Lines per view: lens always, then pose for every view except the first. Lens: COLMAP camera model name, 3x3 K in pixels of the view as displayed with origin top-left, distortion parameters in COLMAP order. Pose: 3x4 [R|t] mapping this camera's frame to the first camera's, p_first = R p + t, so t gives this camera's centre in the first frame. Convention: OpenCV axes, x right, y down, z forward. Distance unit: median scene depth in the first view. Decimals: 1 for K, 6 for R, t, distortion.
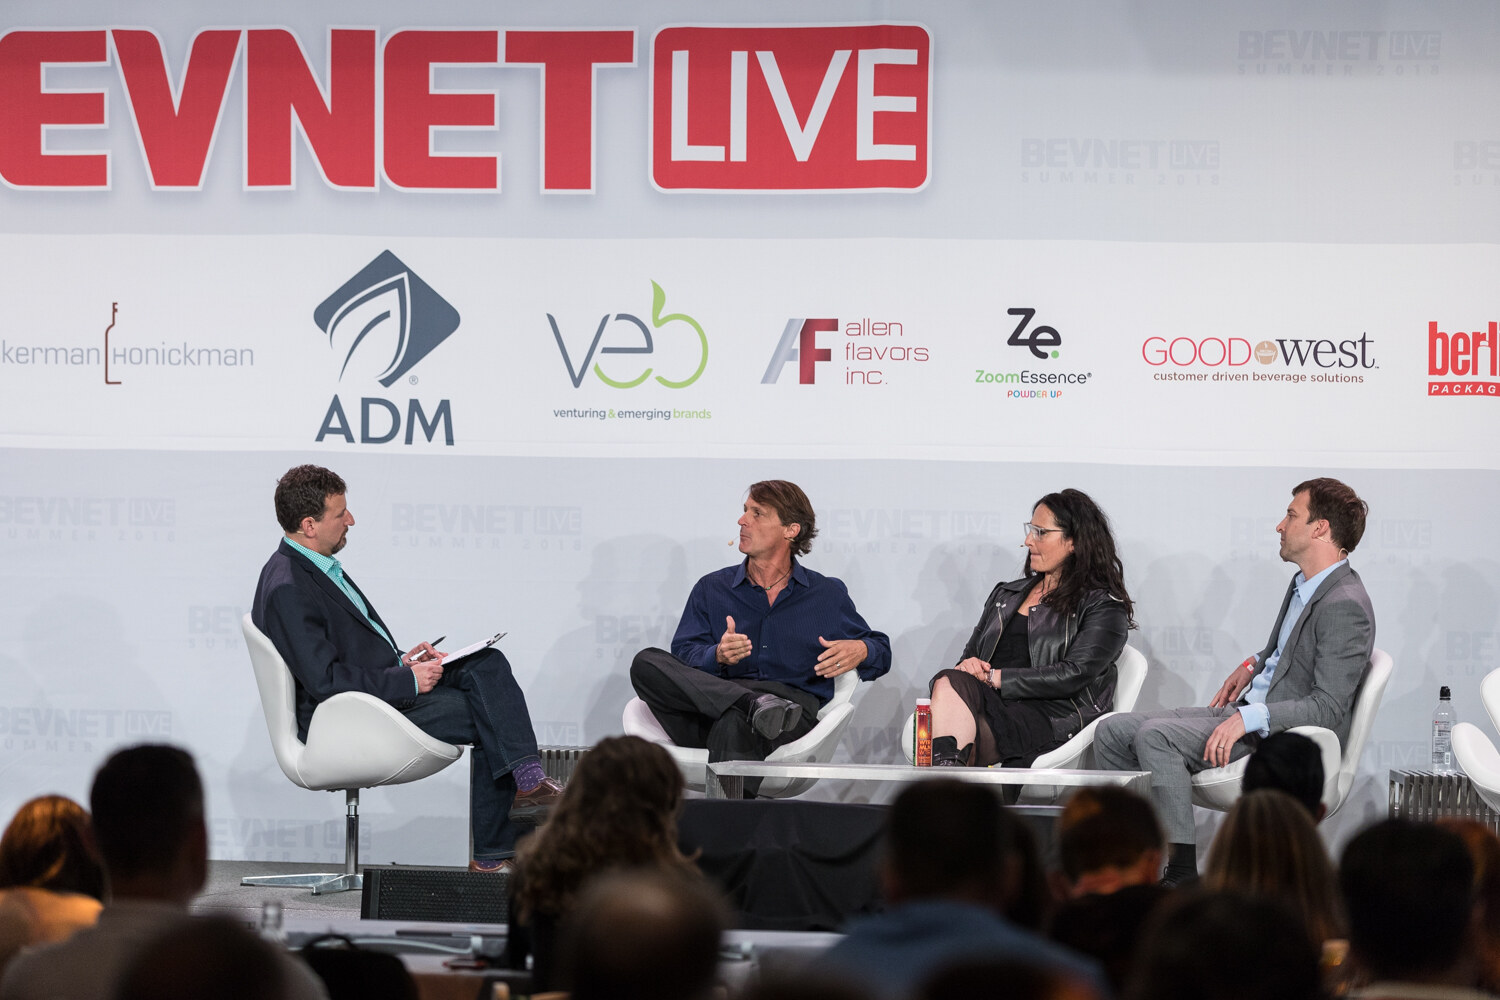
lens RADIAL K [[5724.4, 0, 757.4], [0, 5724.4, 510.3], [0, 0, 1]] dist [-0.013855, 0.000000]
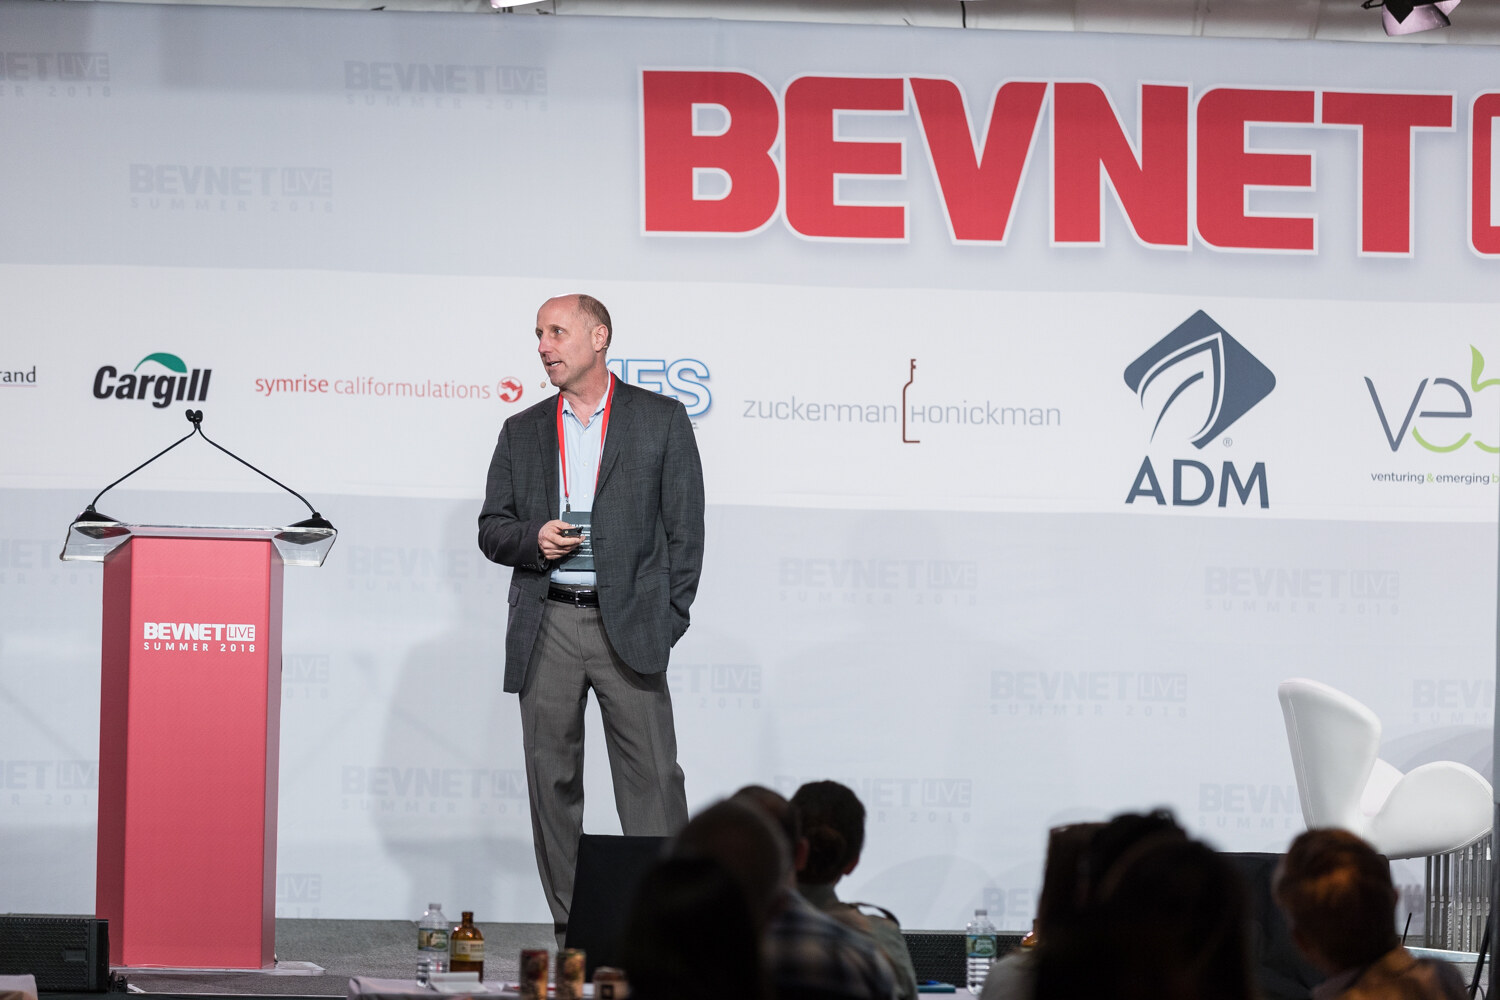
lens RADIAL K [[5724.4, 0, 610.6], [0, 5724.4, 564.6], [0, 0, 1]] dist [-0.013855, 0.000000]
pose [[0.950992, 0.000998, 0.309215, -0.467086], [-0.003823, 0.999956, 0.008528, -0.009598], [-0.309193, -0.009292, 0.950954, 0.092416]]
